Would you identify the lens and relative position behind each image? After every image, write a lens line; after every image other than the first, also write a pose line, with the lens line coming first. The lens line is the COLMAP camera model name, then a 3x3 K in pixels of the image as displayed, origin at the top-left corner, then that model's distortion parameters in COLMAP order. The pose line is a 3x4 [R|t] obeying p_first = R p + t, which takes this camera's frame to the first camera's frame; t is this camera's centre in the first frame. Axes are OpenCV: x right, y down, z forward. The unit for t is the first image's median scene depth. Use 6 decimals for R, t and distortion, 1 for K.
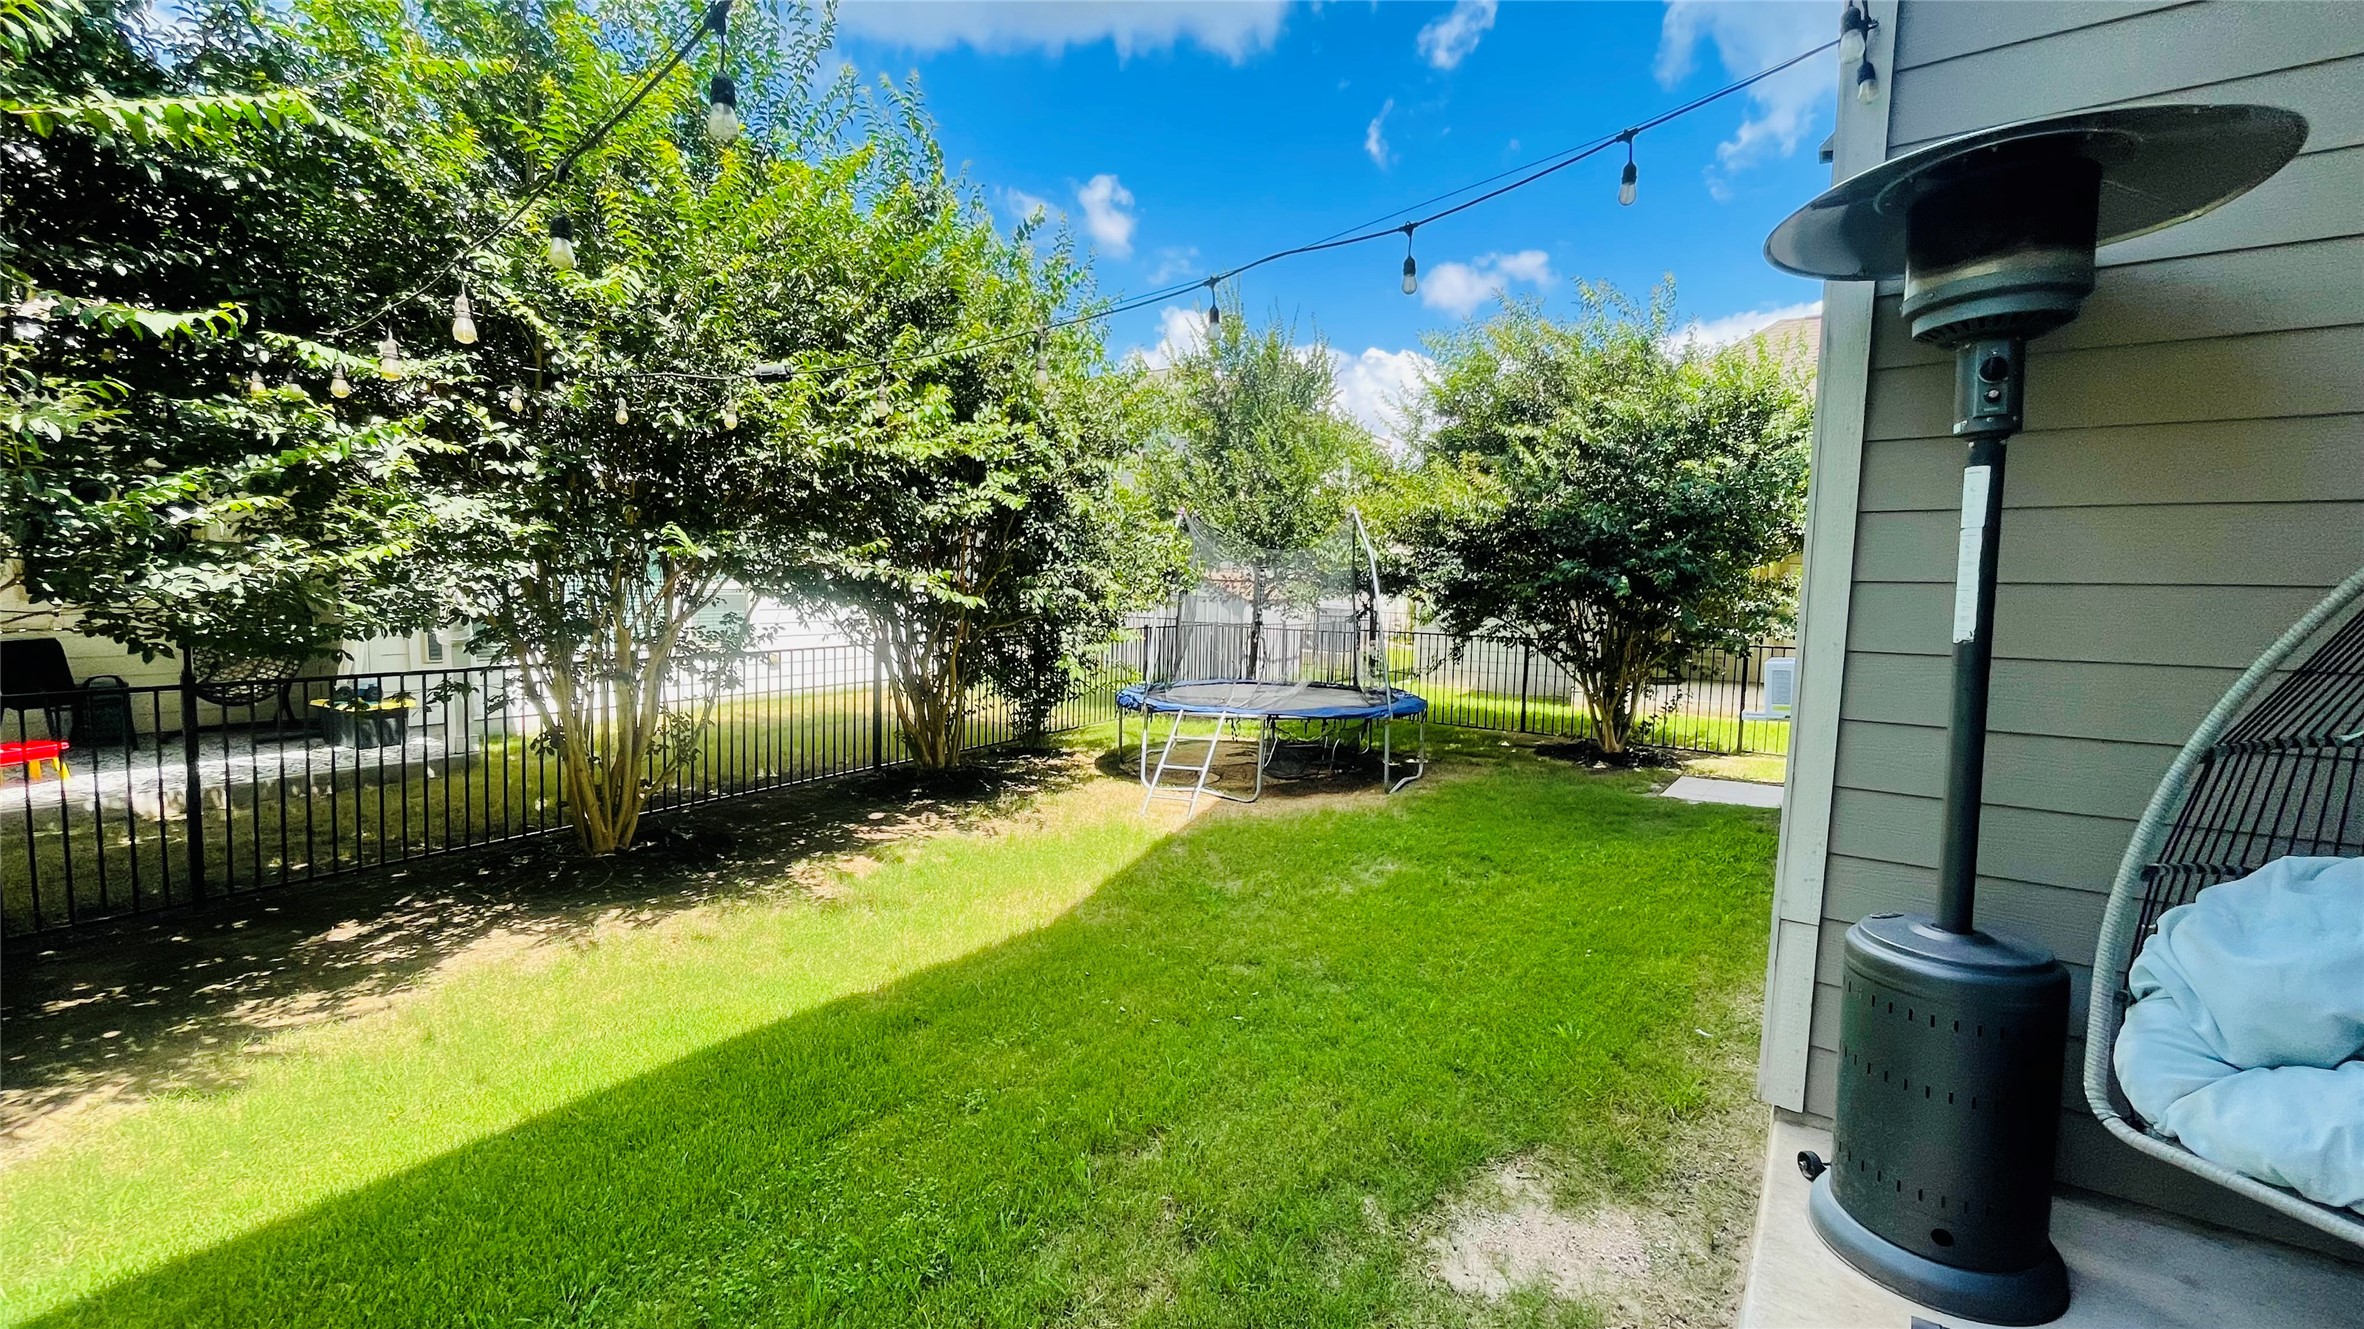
lens RADIAL K [[916.8, 0, 1188.9], [0, 916.8, 676.7], [0, 0, 1]] dist [-0.030835, 0.007482]
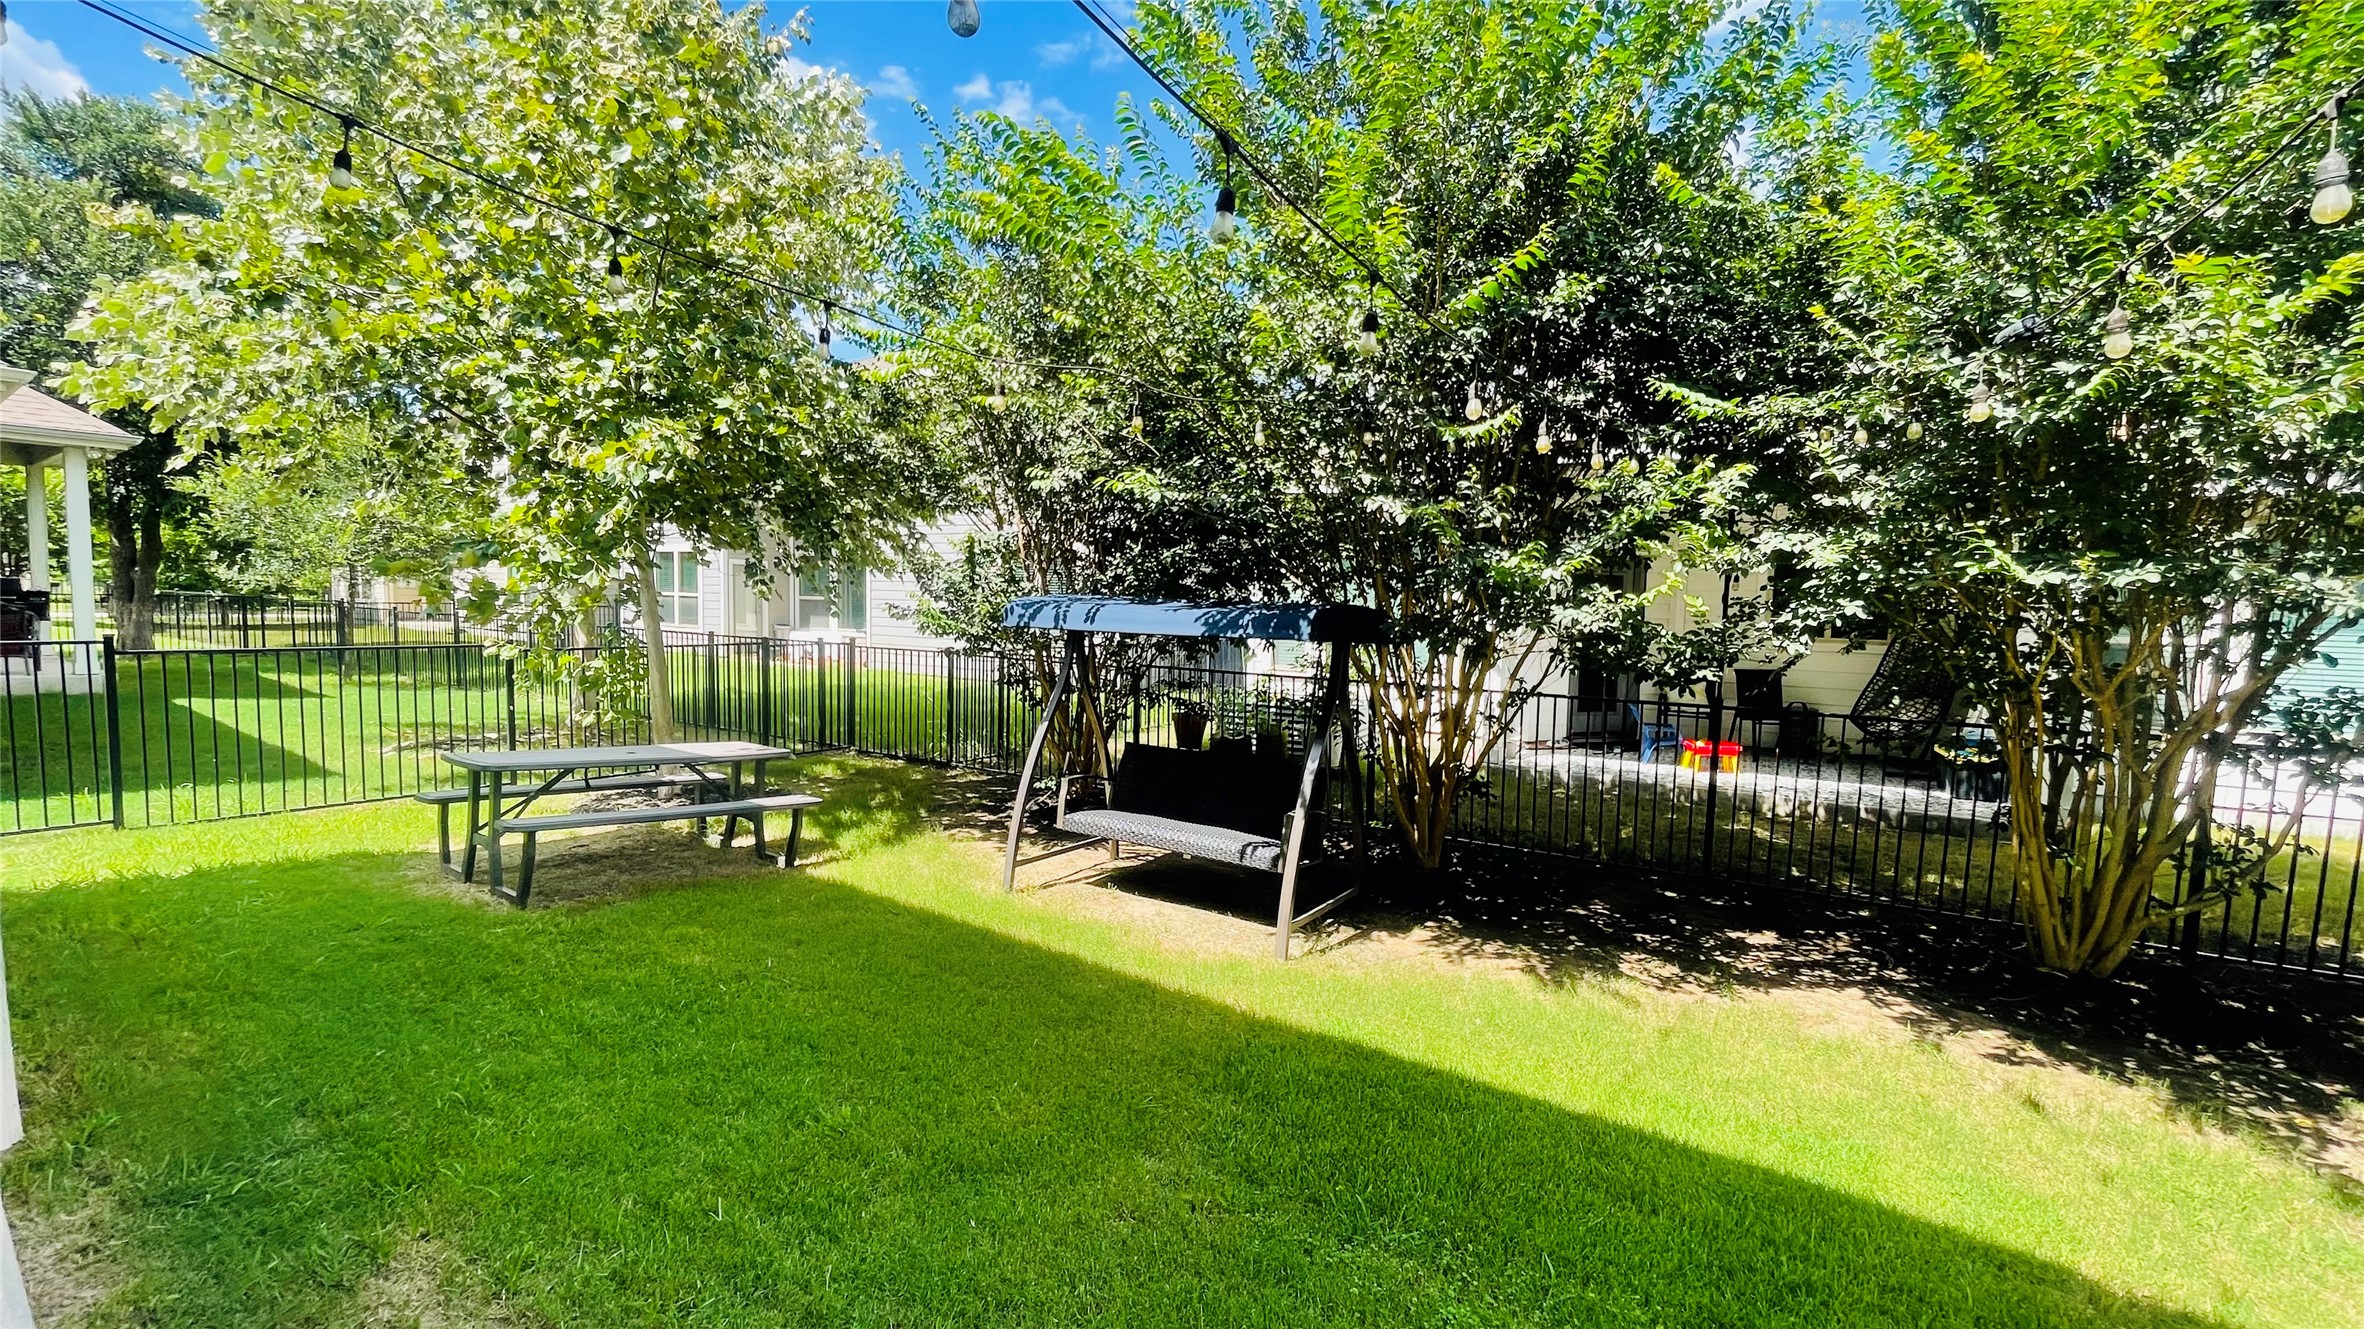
lens RADIAL K [[916.8, 0, 1188.9], [0, 916.8, 676.7], [0, 0, 1]] dist [-0.030835, 0.007482]
pose [[-0.017107, 0.056258, -0.998270, 0.119666], [-0.123893, 0.990602, 0.057949, -0.010450], [0.992148, 0.124670, -0.009977, 0.173818]]
